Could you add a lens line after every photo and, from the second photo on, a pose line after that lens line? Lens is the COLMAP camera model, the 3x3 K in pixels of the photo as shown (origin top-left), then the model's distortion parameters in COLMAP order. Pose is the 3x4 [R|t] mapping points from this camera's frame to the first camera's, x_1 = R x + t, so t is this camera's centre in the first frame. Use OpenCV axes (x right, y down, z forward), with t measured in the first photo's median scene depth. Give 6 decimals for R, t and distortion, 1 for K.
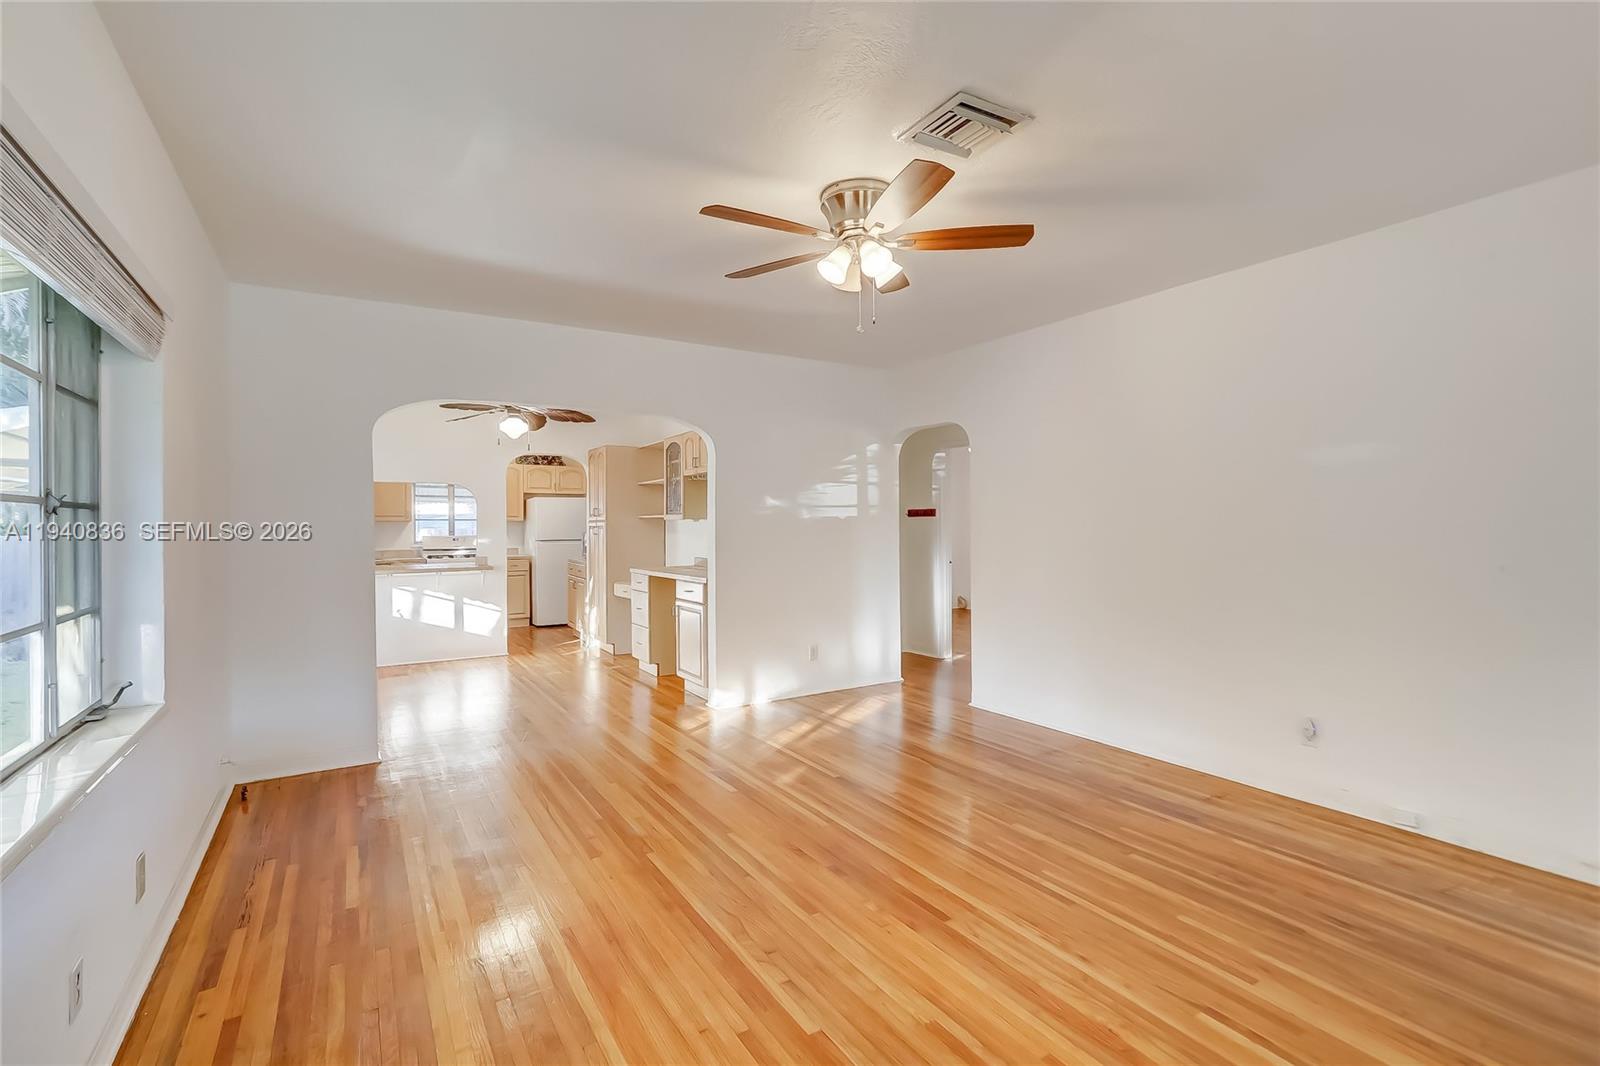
lens RADIAL K [[726.0, 0, 806.7], [0, 726.0, 515.4], [0, 0, 1]] dist [-0.000273, 0.003142]
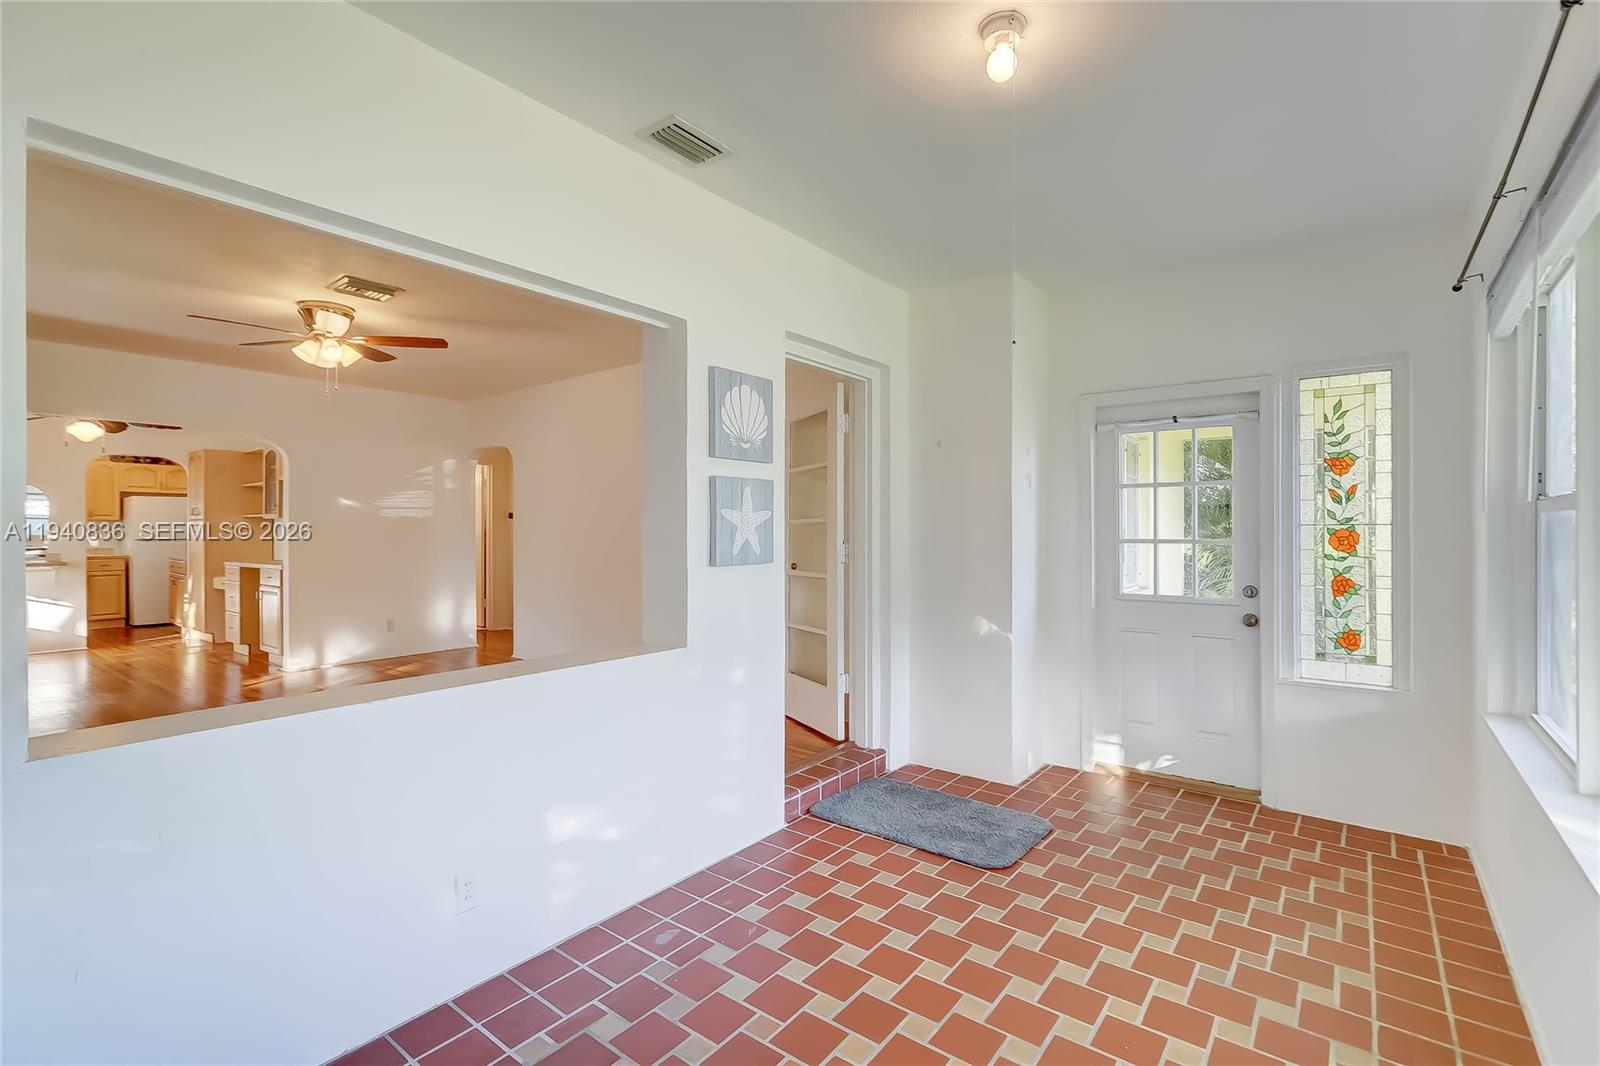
lens RADIAL K [[726.0, 0, 805.4], [0, 726.0, 526.8], [0, 0, 1]] dist [-0.000273, 0.003142]
pose [[0.940632, 0.003315, 0.339413, 0.230189], [-0.006056, 0.999957, 0.007017, 0.006260], [-0.339375, -0.008656, 0.940611, -0.372355]]
